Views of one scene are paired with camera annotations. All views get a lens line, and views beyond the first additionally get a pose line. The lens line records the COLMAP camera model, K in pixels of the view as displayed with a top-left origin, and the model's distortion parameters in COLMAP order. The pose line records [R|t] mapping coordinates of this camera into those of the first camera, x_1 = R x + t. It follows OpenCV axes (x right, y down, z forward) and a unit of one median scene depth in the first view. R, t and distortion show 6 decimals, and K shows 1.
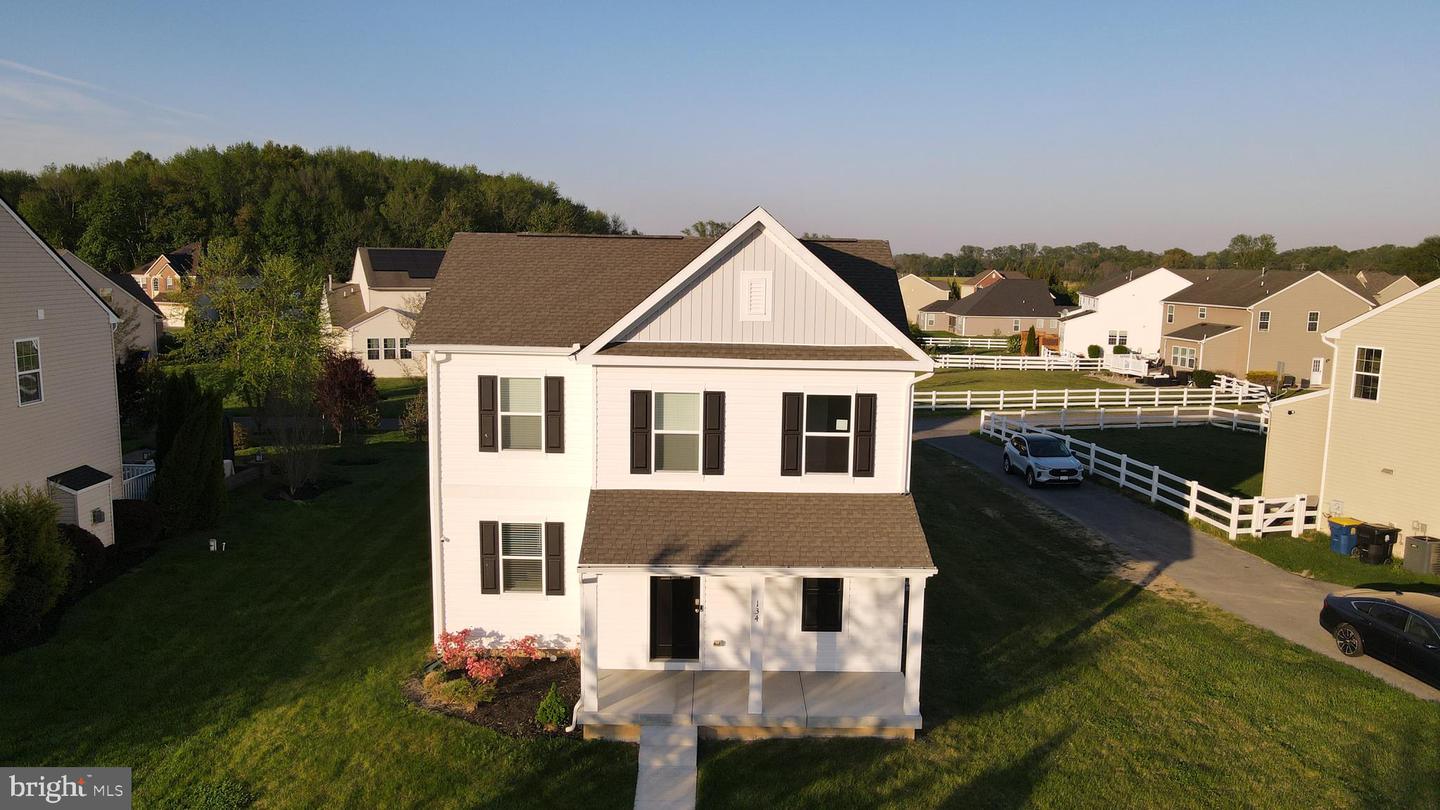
lens RADIAL K [[1065.6, 0, 721.5], [0, 1065.6, 415.9], [0, 0, 1]] dist [-0.007562, 0.033140]
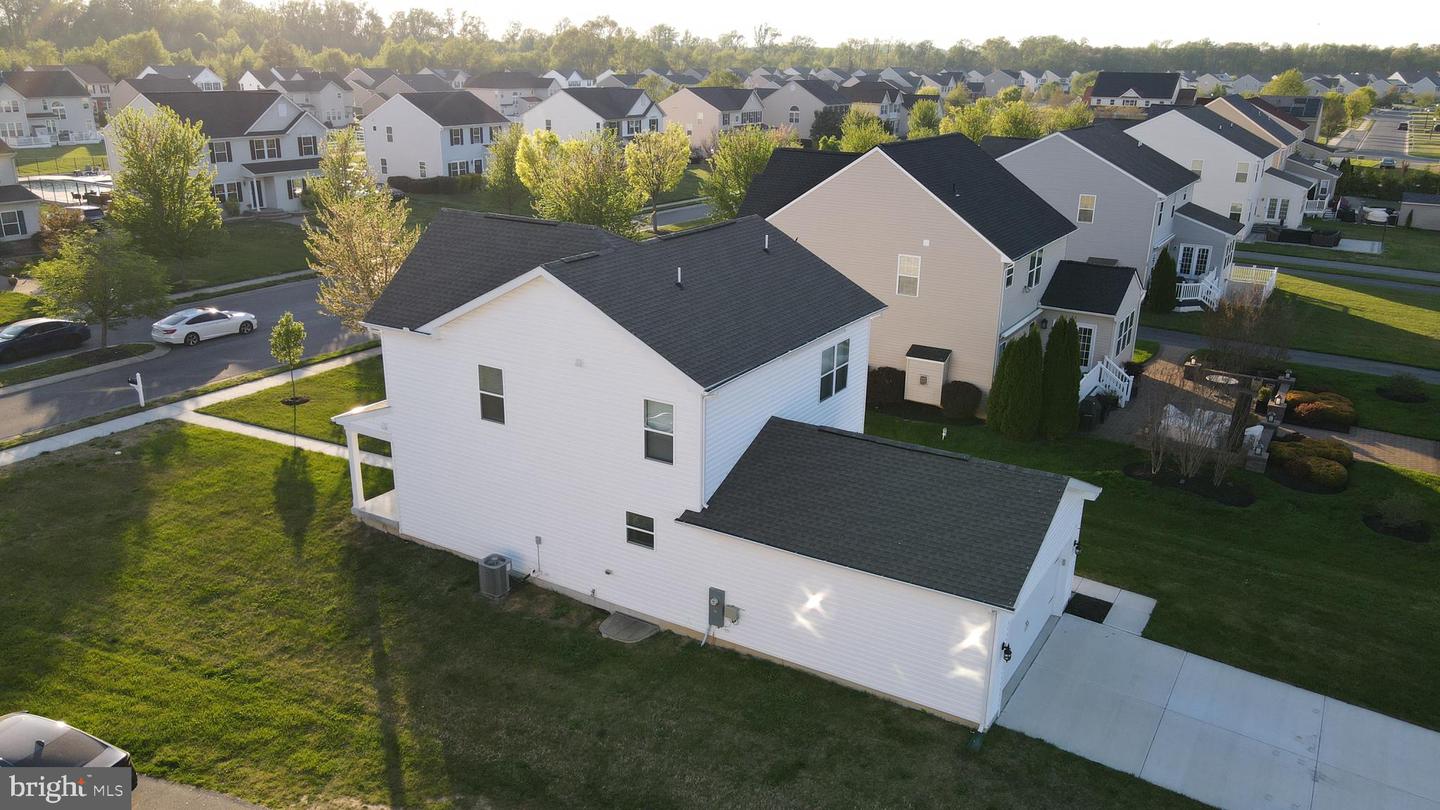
lens RADIAL K [[1065.6, 0, 726.6], [0, 1065.6, 414.5], [0, 0, 1]] dist [-0.007562, 0.033140]
pose [[-0.521376, 0.250659, -0.815682, 0.928919], [-0.150607, 0.913849, 0.377092, -0.447853], [0.839931, 0.319454, -0.438708, 1.659562]]
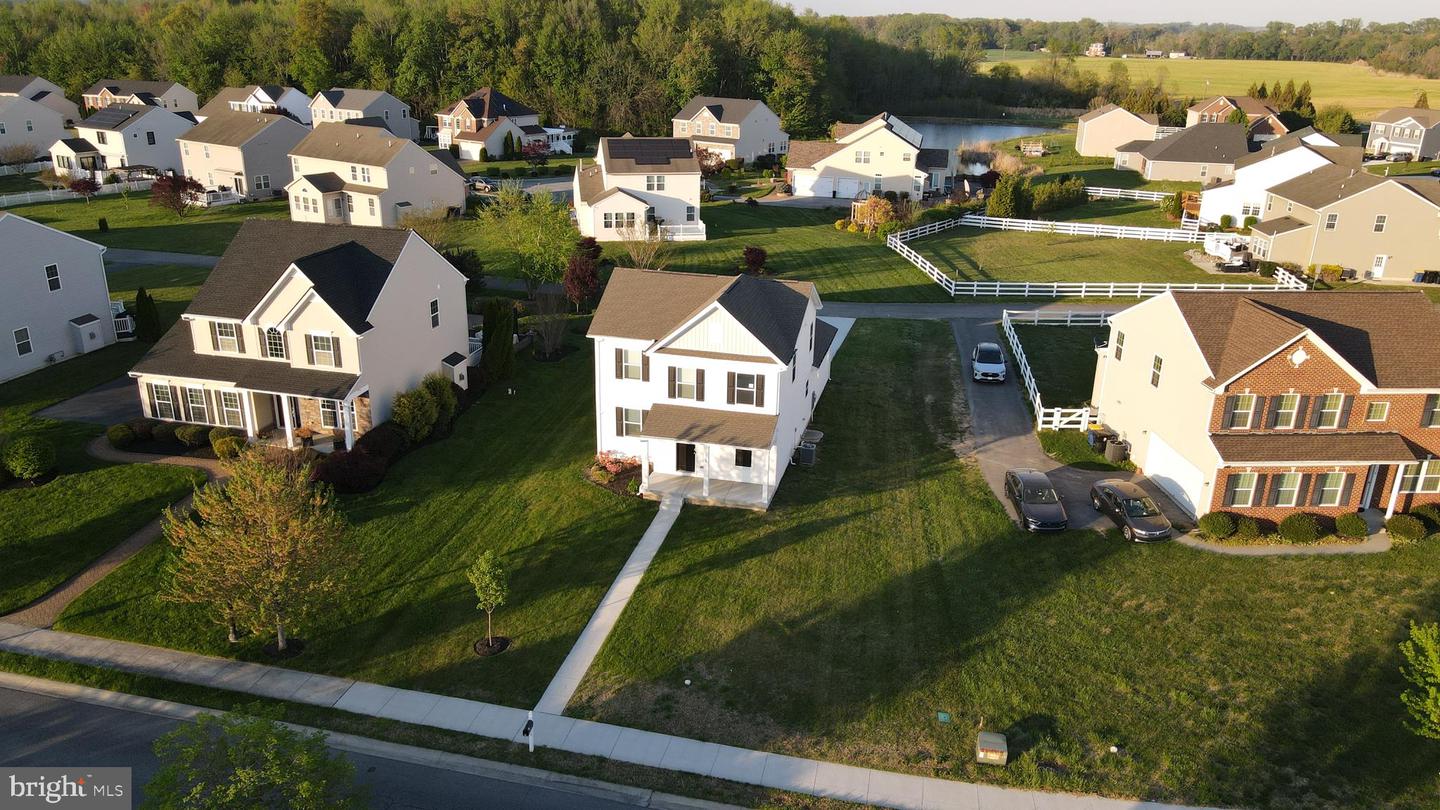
lens RADIAL K [[1065.6, 0, 720.3], [0, 1065.6, 410.9], [0, 0, 1]] dist [-0.007562, 0.033140]
pose [[0.970494, 0.085374, -0.225505, 0.478049], [-0.038310, 0.977936, 0.205363, -0.346306], [0.238062, -0.190664, 0.952352, -1.081176]]
